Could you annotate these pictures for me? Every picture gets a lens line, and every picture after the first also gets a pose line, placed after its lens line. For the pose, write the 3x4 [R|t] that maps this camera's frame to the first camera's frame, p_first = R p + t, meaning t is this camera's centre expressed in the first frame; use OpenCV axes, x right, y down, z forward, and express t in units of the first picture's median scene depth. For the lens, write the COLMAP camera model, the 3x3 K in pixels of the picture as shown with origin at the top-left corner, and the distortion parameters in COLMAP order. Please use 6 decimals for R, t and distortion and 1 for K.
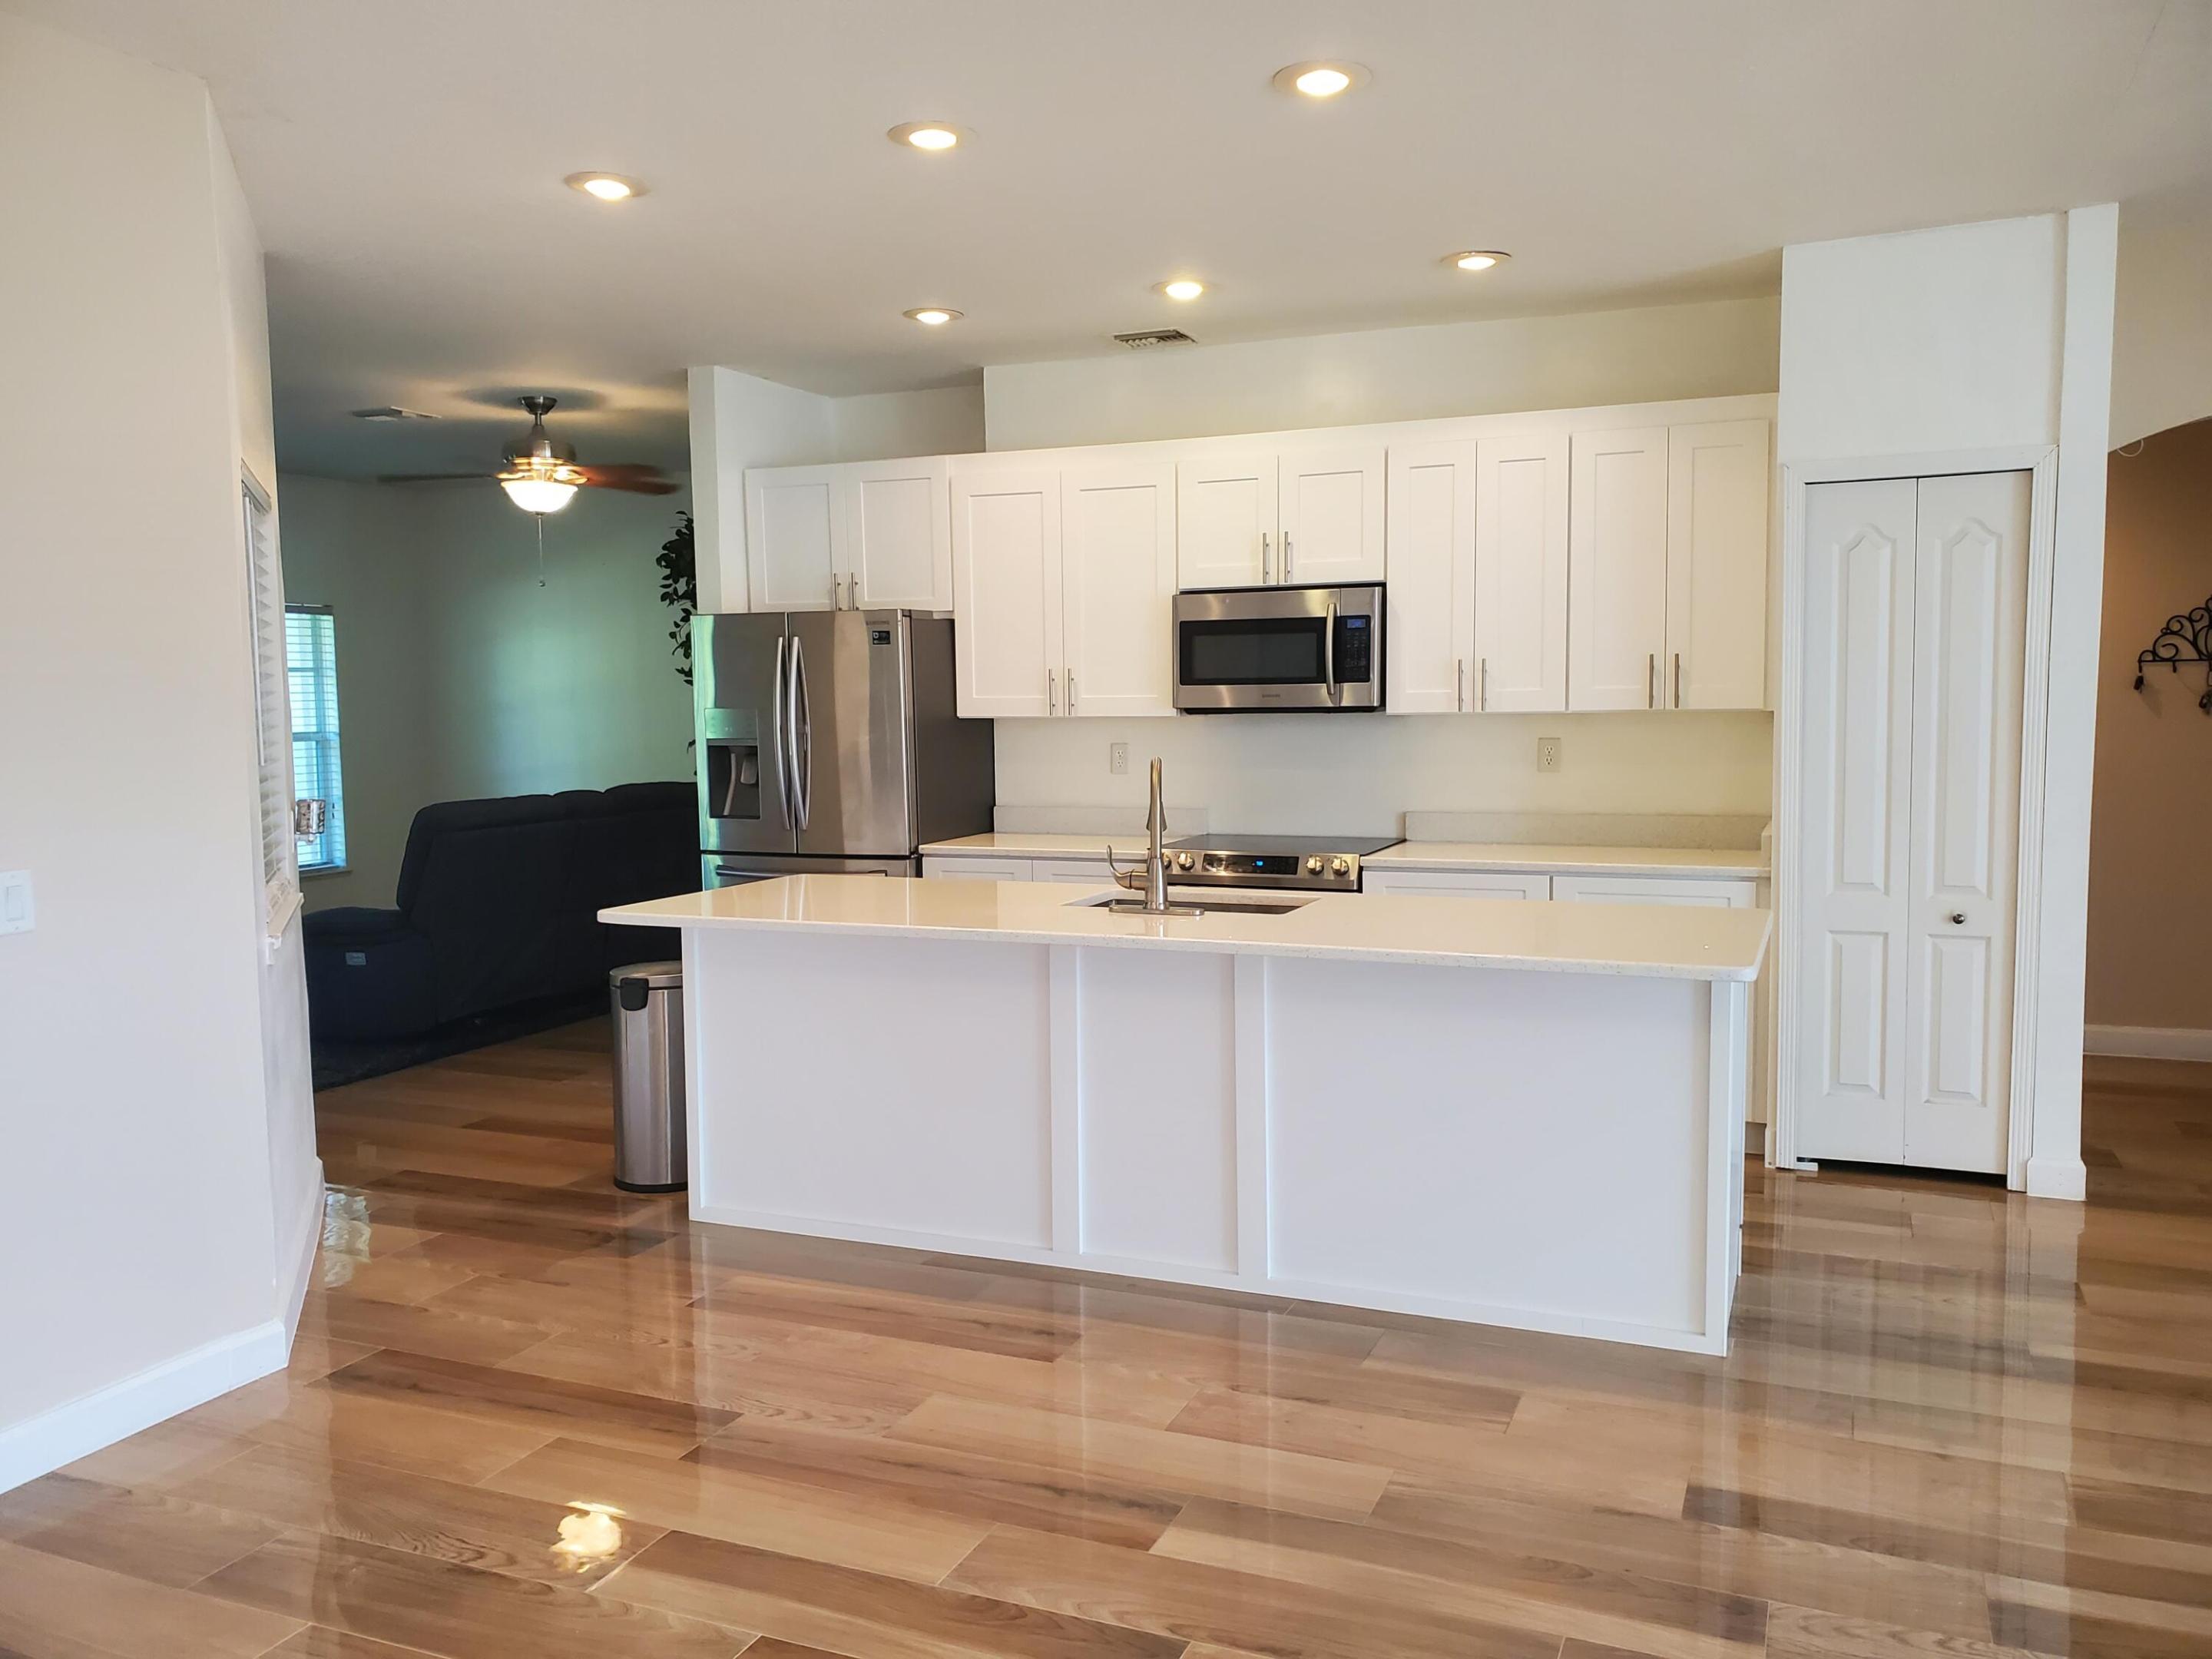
lens RADIAL K [[1721.4, 0, 1094.9], [0, 1721.4, 841.2], [0, 0, 1]] dist [0.041125, -0.007740]
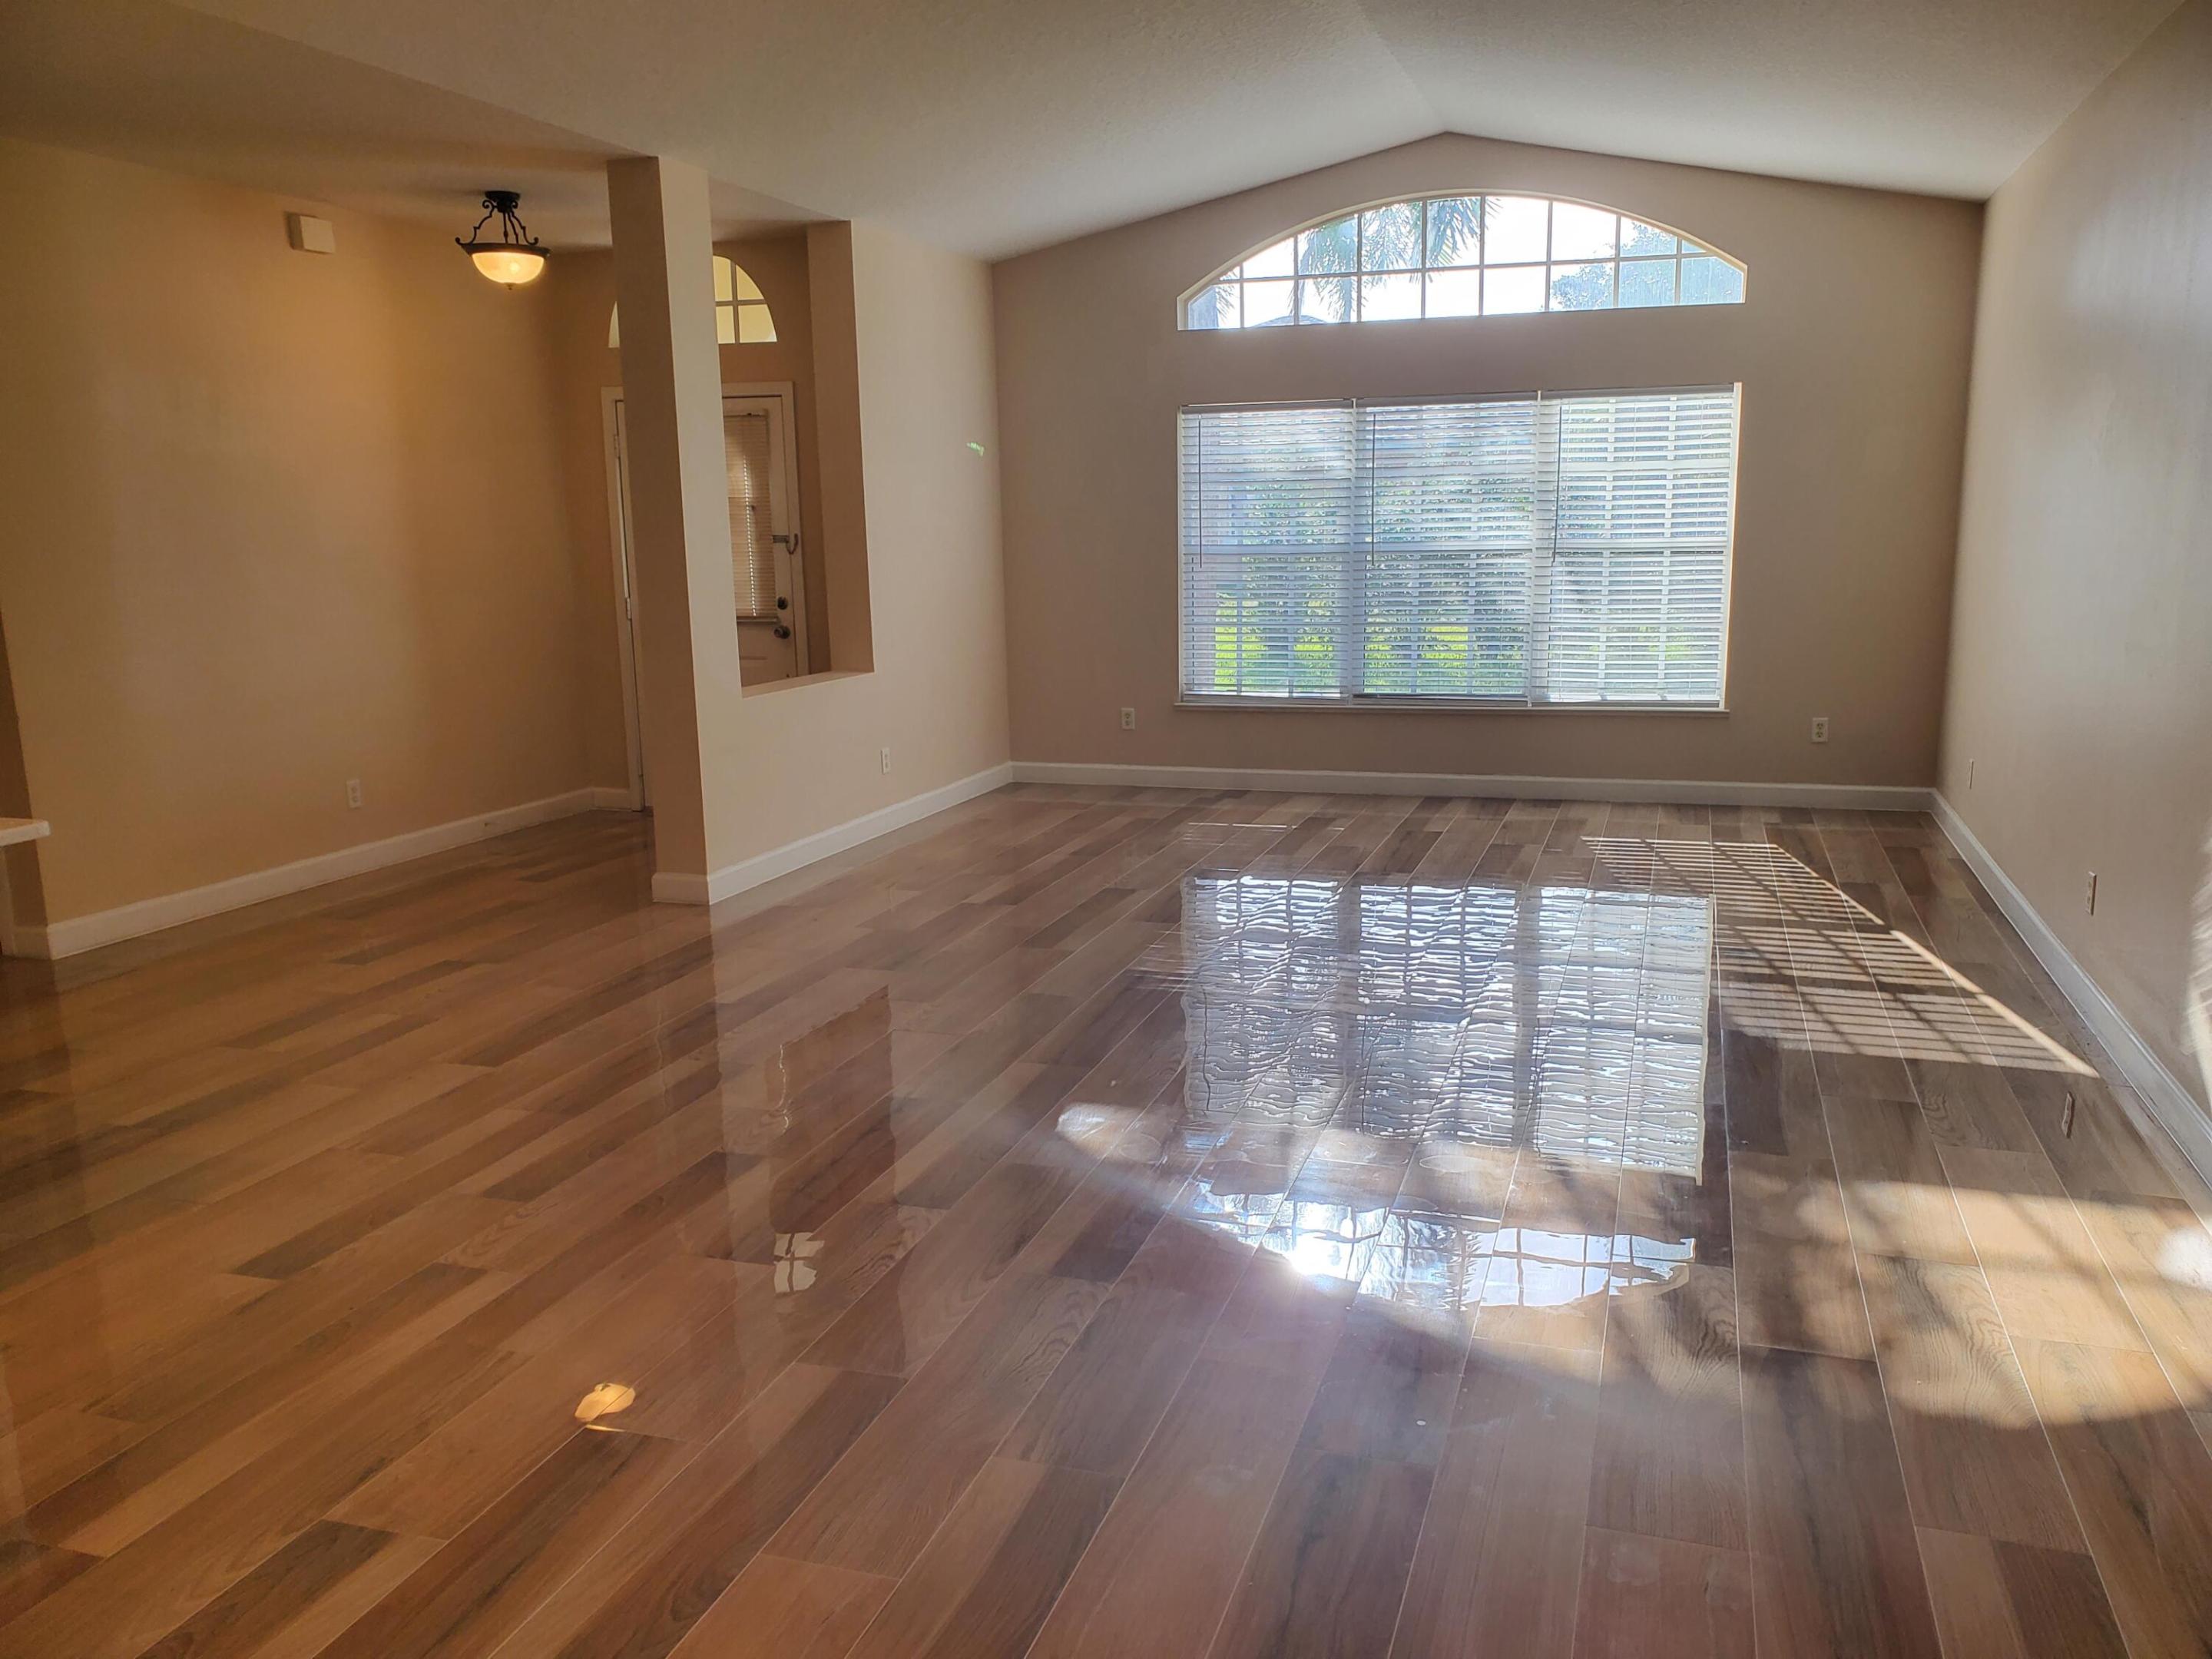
lens RADIAL K [[1721.4, 0, 1094.9], [0, 1721.4, 841.2], [0, 0, 1]] dist [0.041125, -0.007740]
pose [[-0.074578, -0.175509, 0.981649, -0.379960], [0.110732, 0.976845, 0.183063, -0.018063], [-0.991048, 0.122352, -0.053417, 0.251200]]
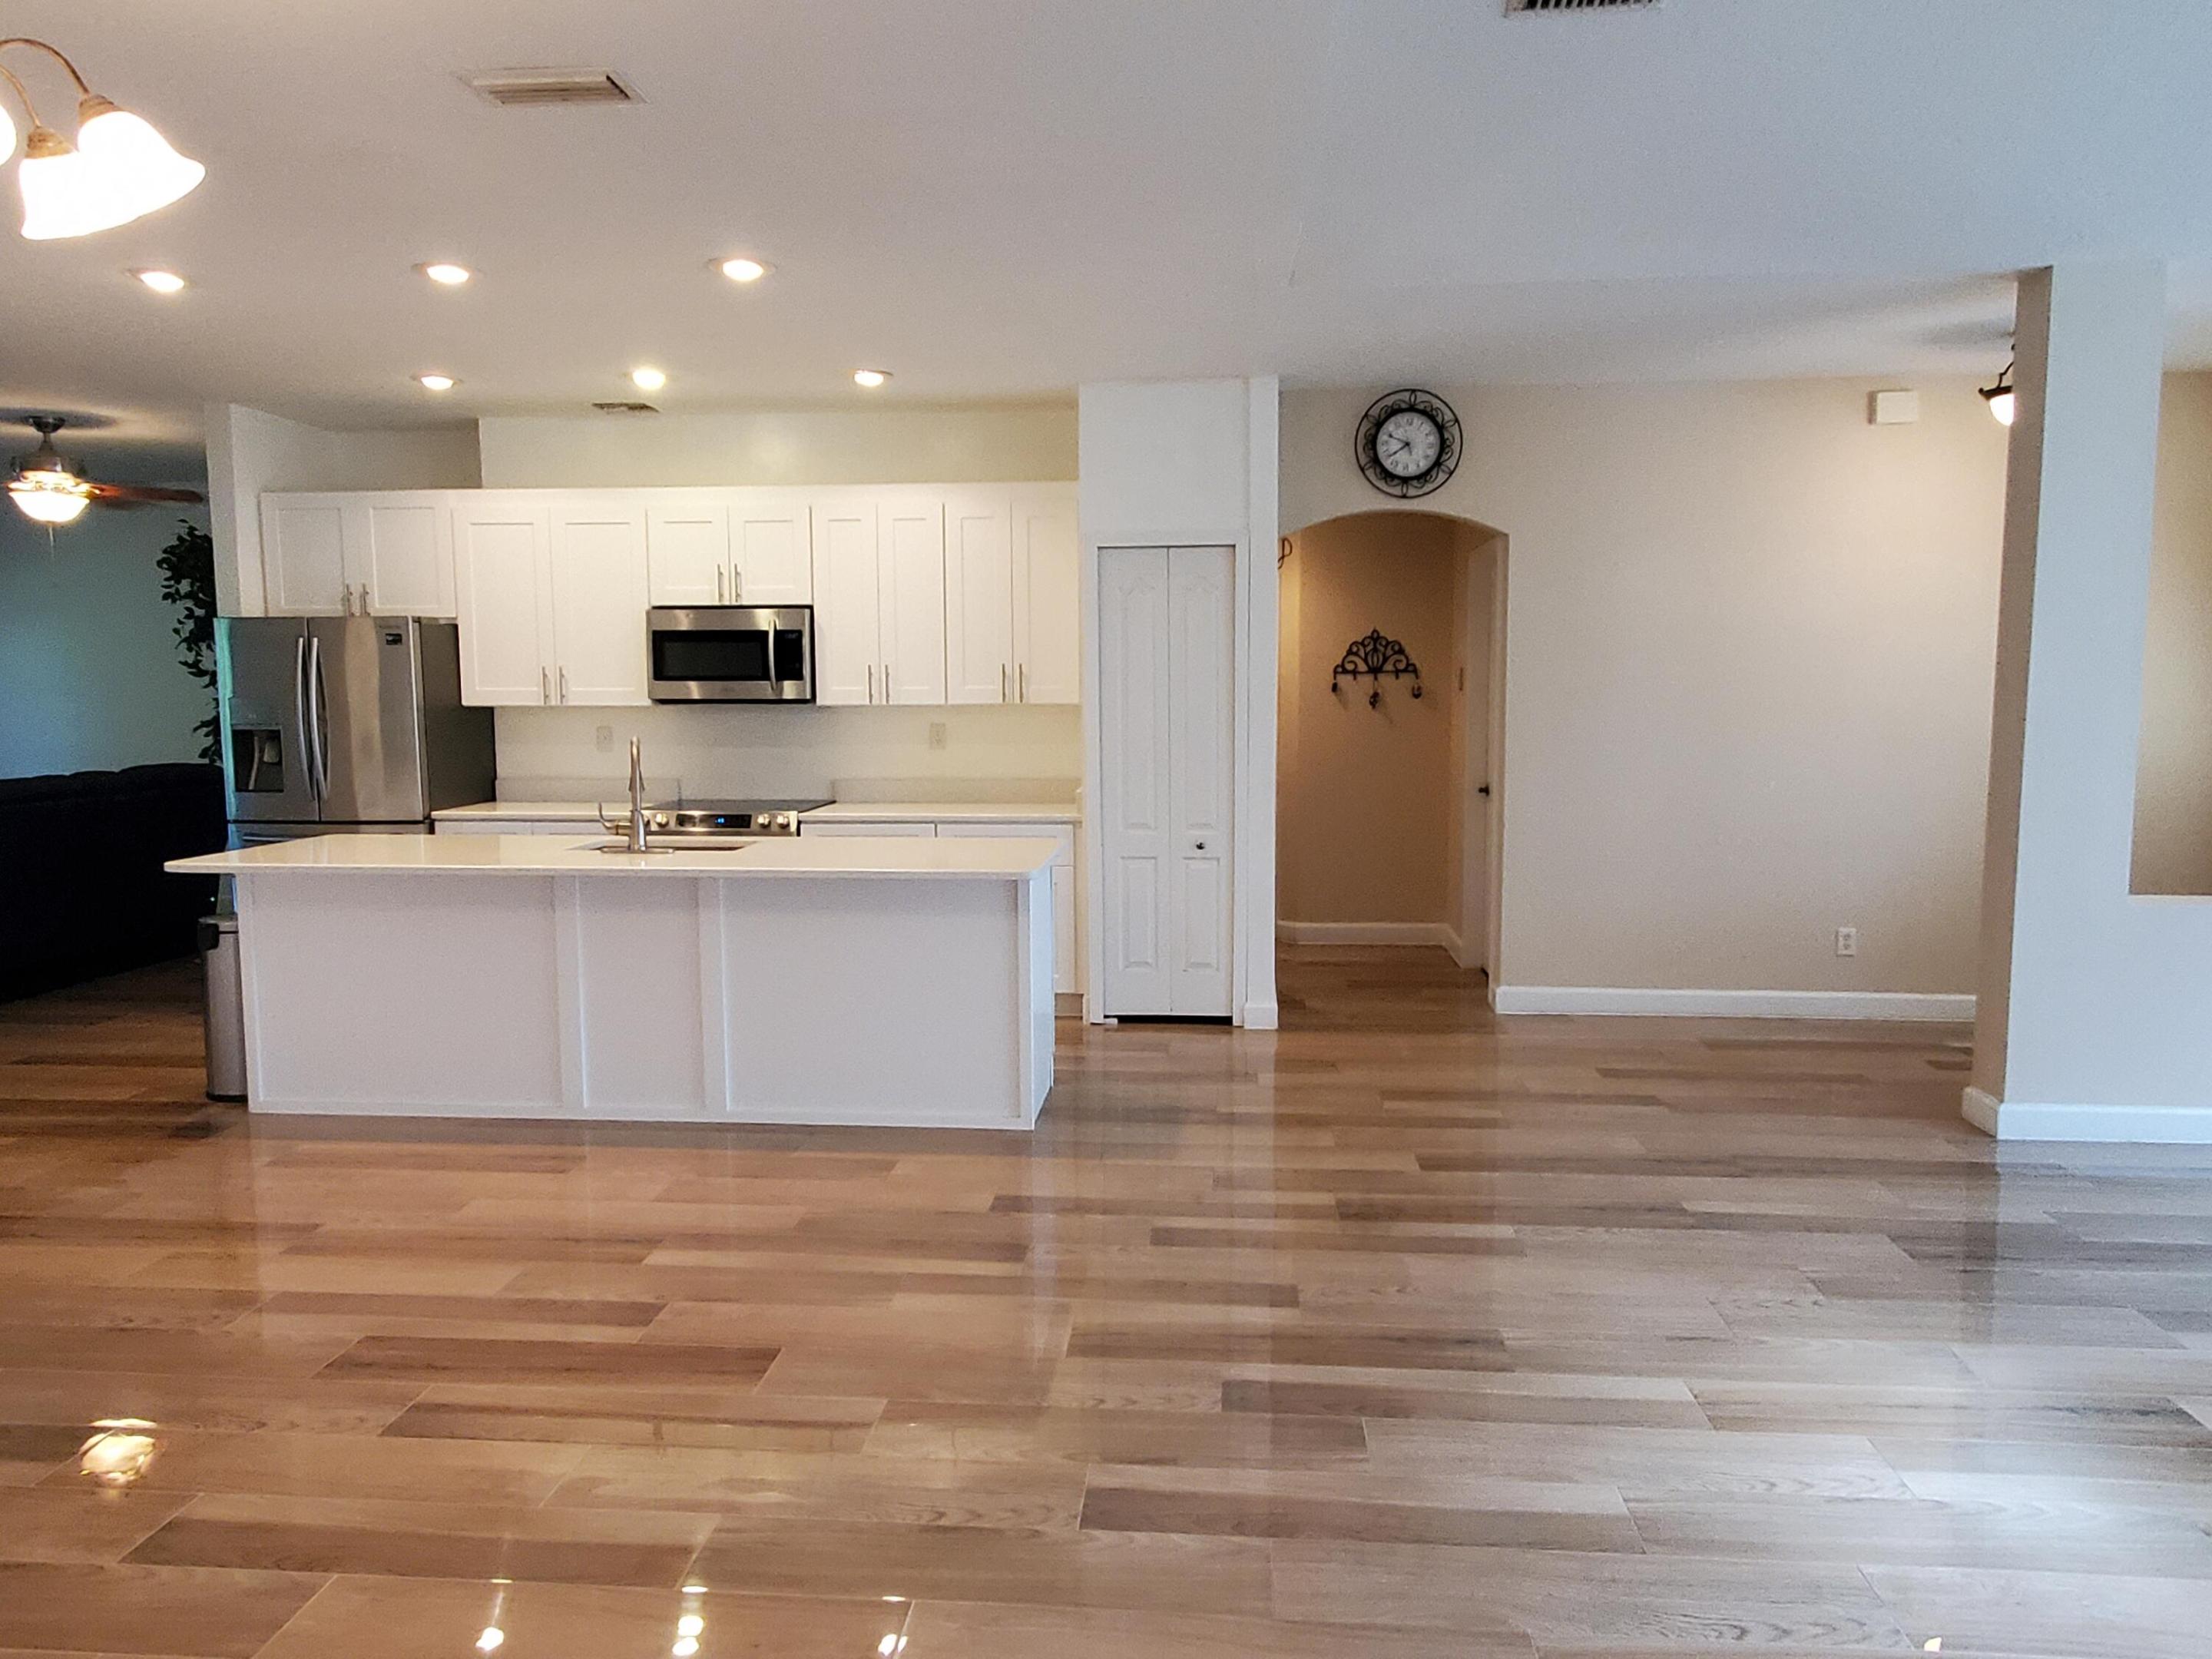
lens RADIAL K [[1579.1, 0, 1099.4], [0, 1579.1, 815.3], [0, 0, 1]] dist [0.005414, -0.002333]
pose [[0.948322, -0.017771, 0.316811, -0.009548], [0.019051, 0.999818, -0.000941, 0.015013], [-0.316737, 0.006928, 0.948488, -0.205227]]
